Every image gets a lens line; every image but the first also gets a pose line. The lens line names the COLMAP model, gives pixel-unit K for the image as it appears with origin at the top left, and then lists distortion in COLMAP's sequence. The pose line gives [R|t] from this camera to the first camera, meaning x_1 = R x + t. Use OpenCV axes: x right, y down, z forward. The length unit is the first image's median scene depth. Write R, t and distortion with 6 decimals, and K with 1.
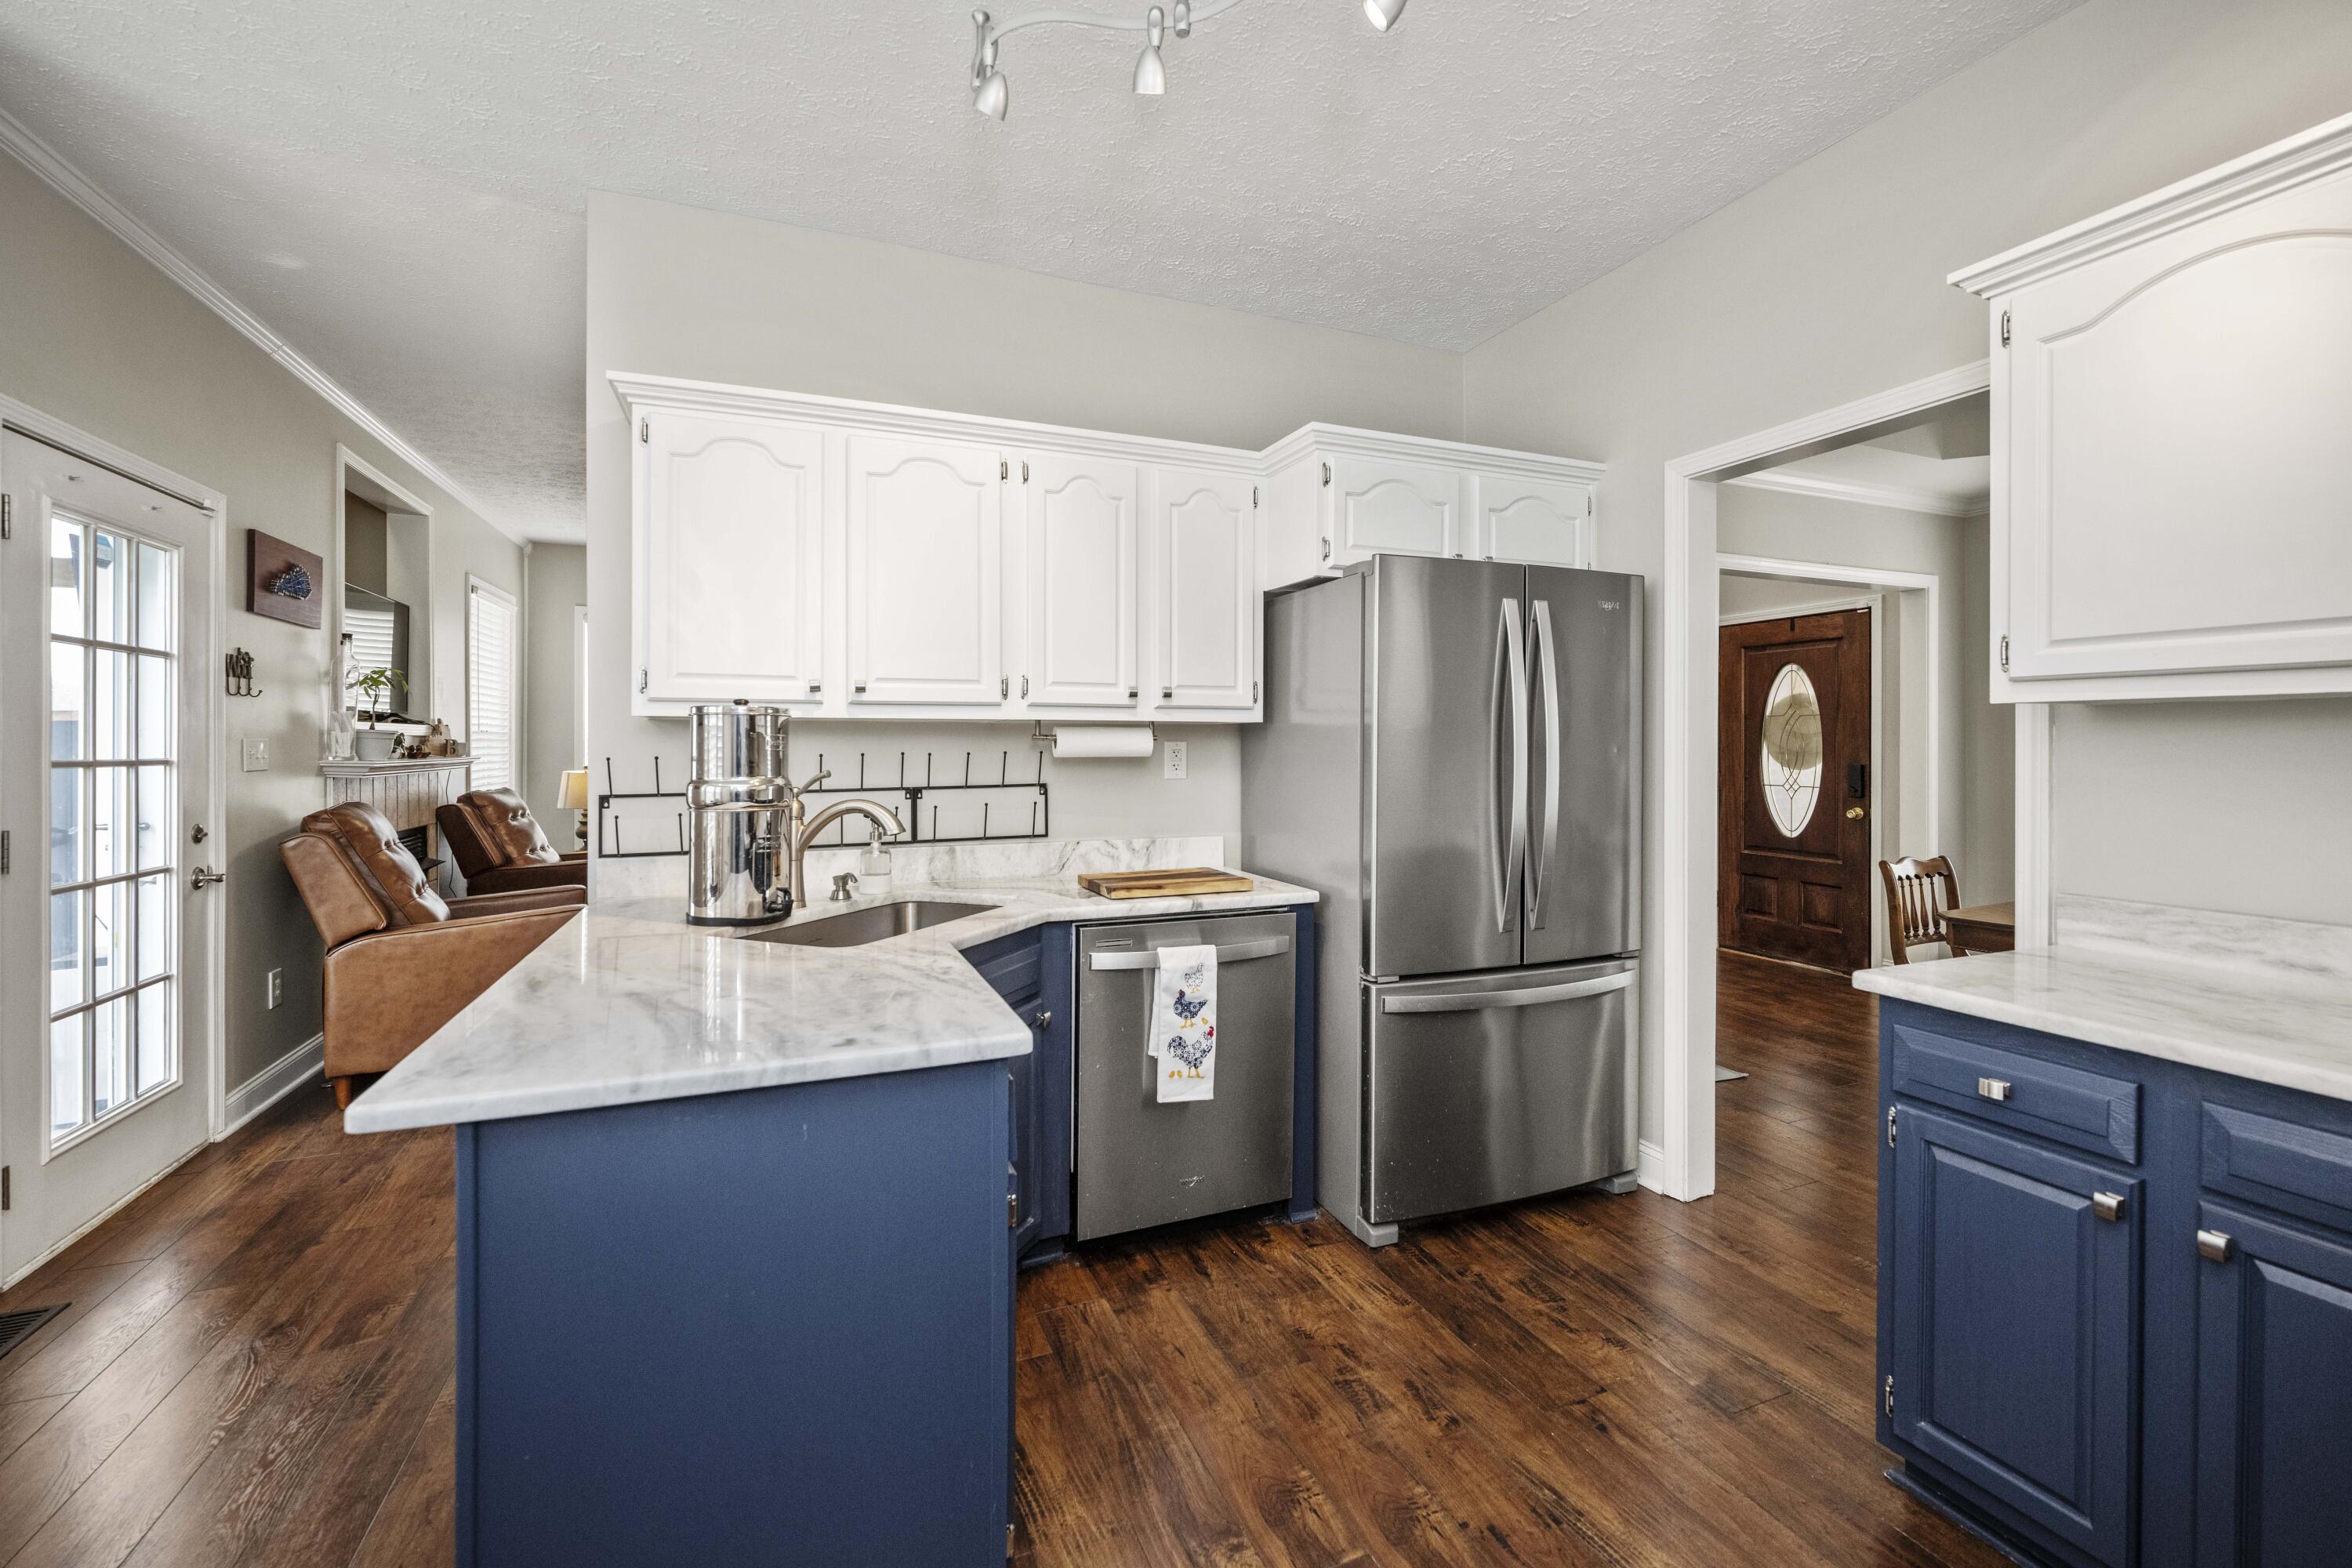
lens RADIAL K [[956.8, 0, 1172.0], [0, 956.8, 749.3], [0, 0, 1]] dist [-0.000840, 0.000066]
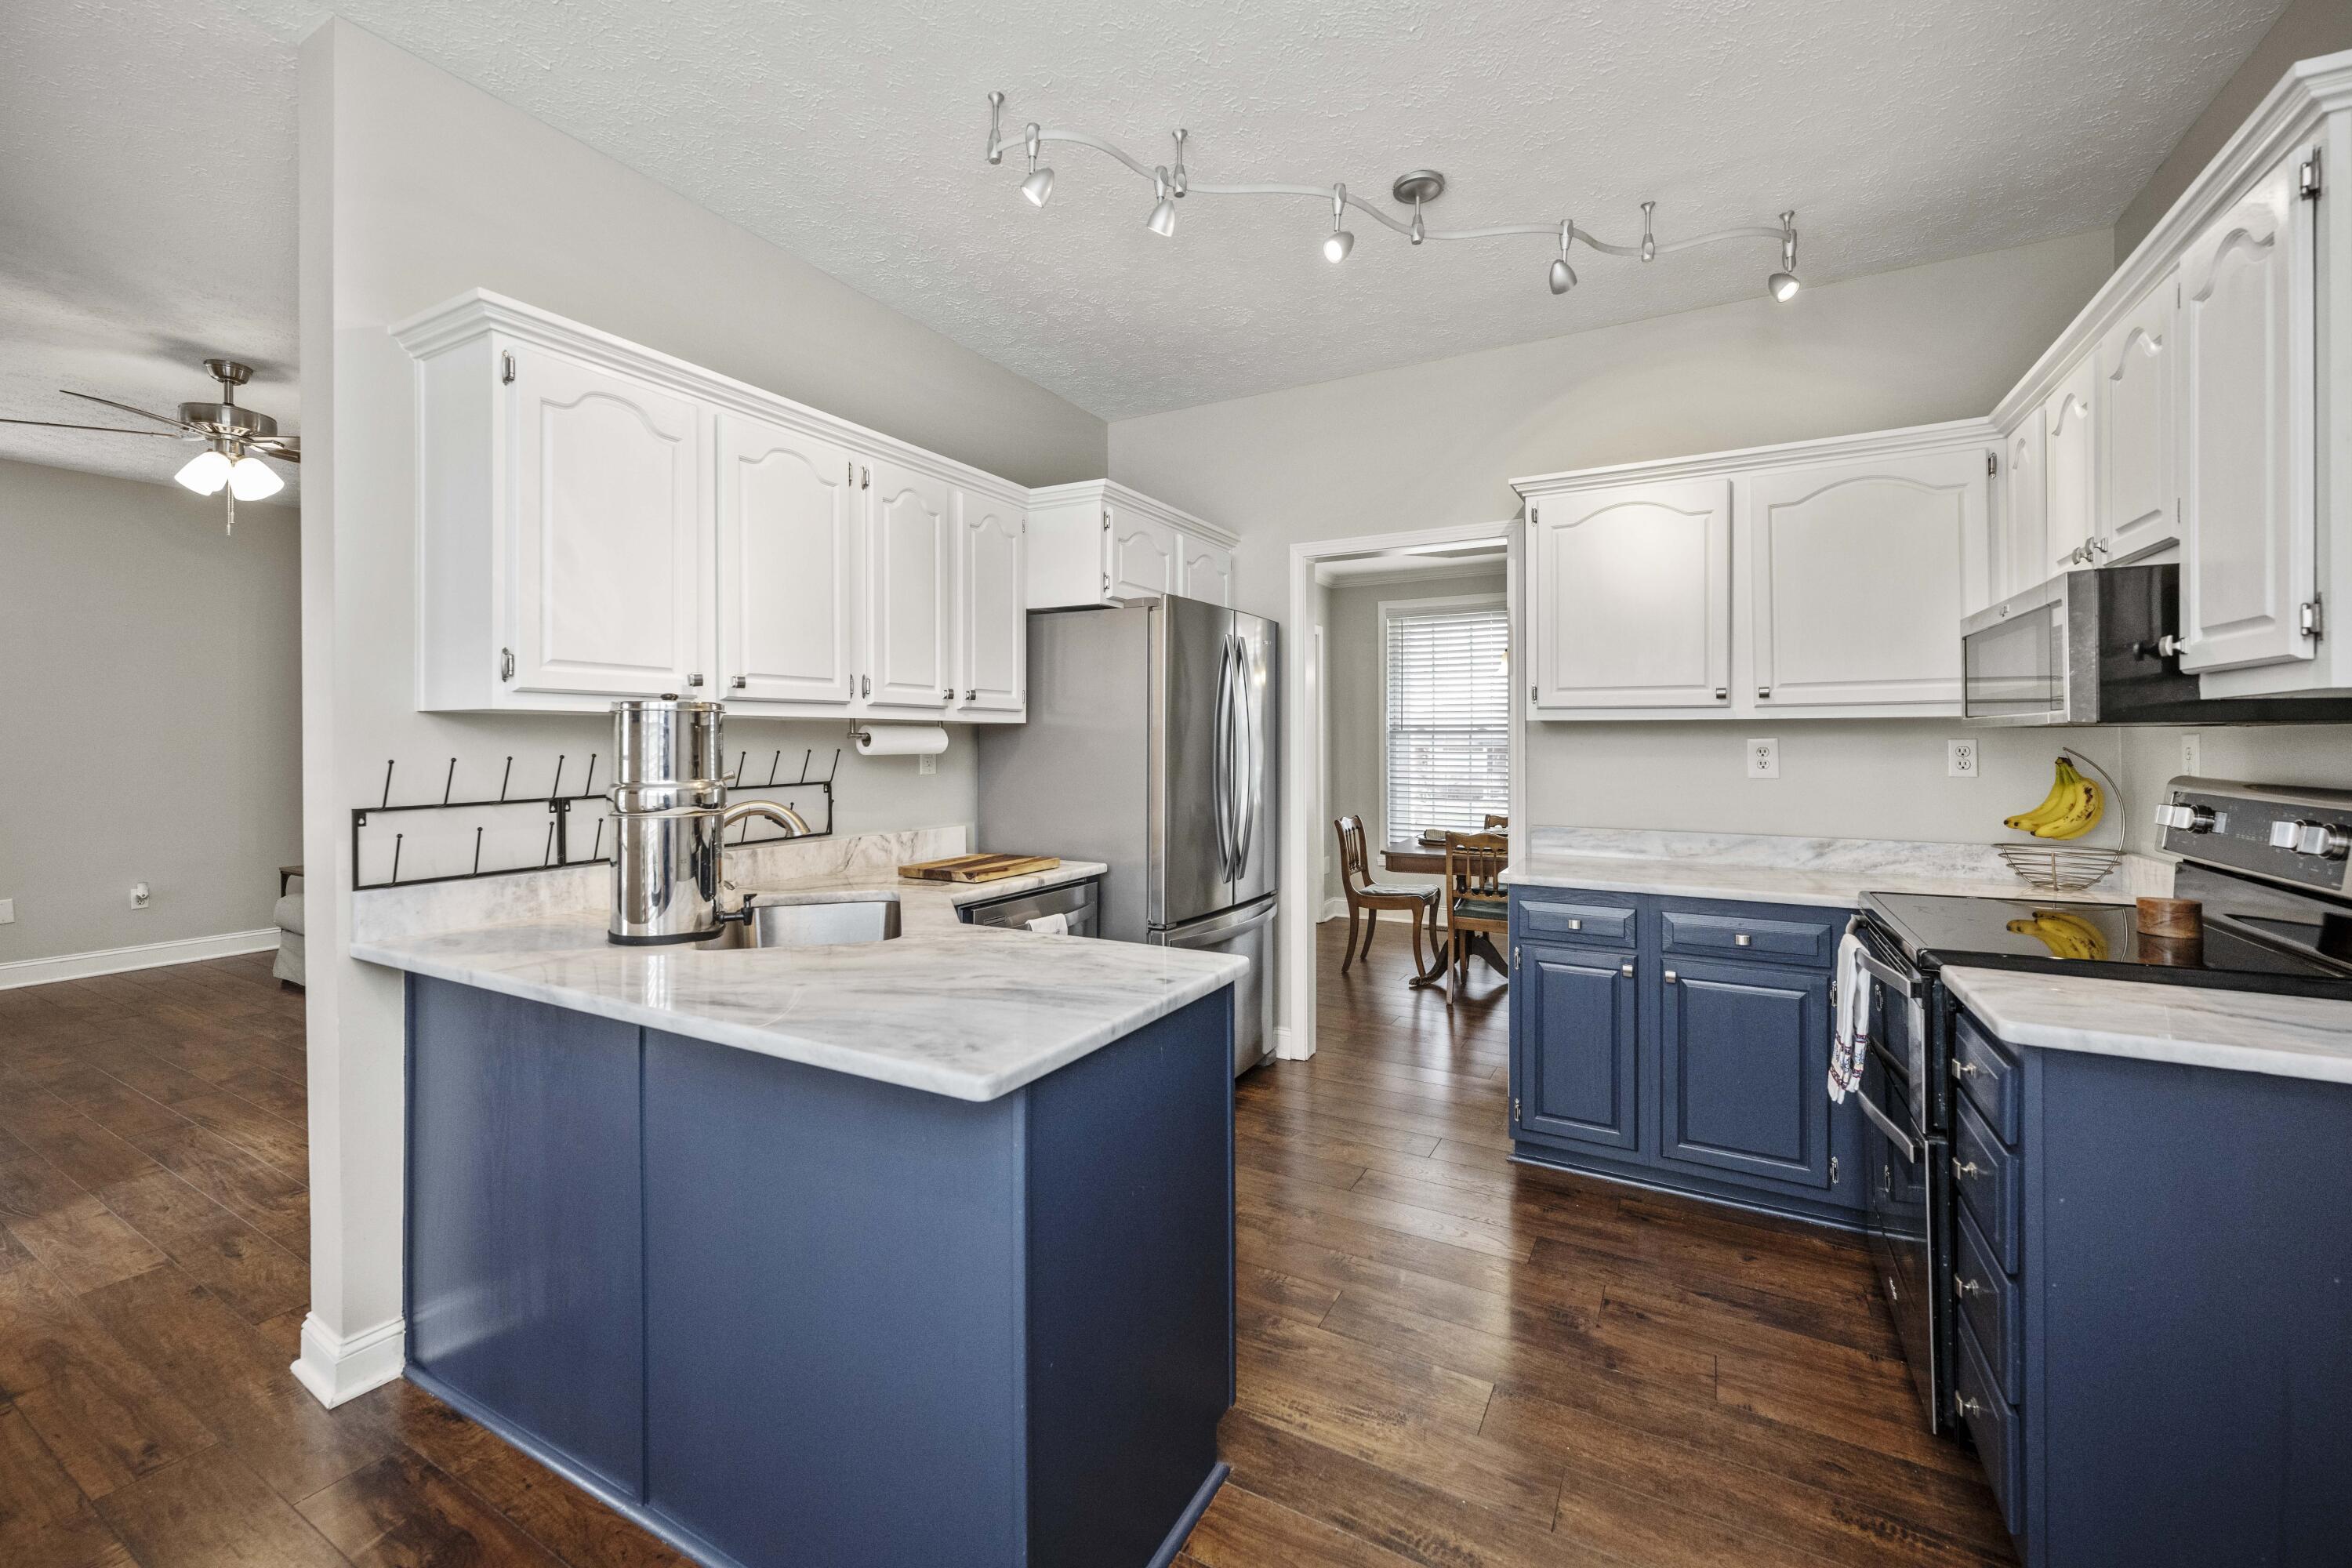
lens RADIAL K [[956.8, 0, 1141.1], [0, 956.8, 737.4], [0, 0, 1]] dist [-0.000840, 0.000066]
pose [[0.795028, 0.002875, 0.606565, -0.573382], [0.001503, 0.999976, -0.006710, -0.003676], [-0.606570, 0.006247, 0.795005, 0.003721]]
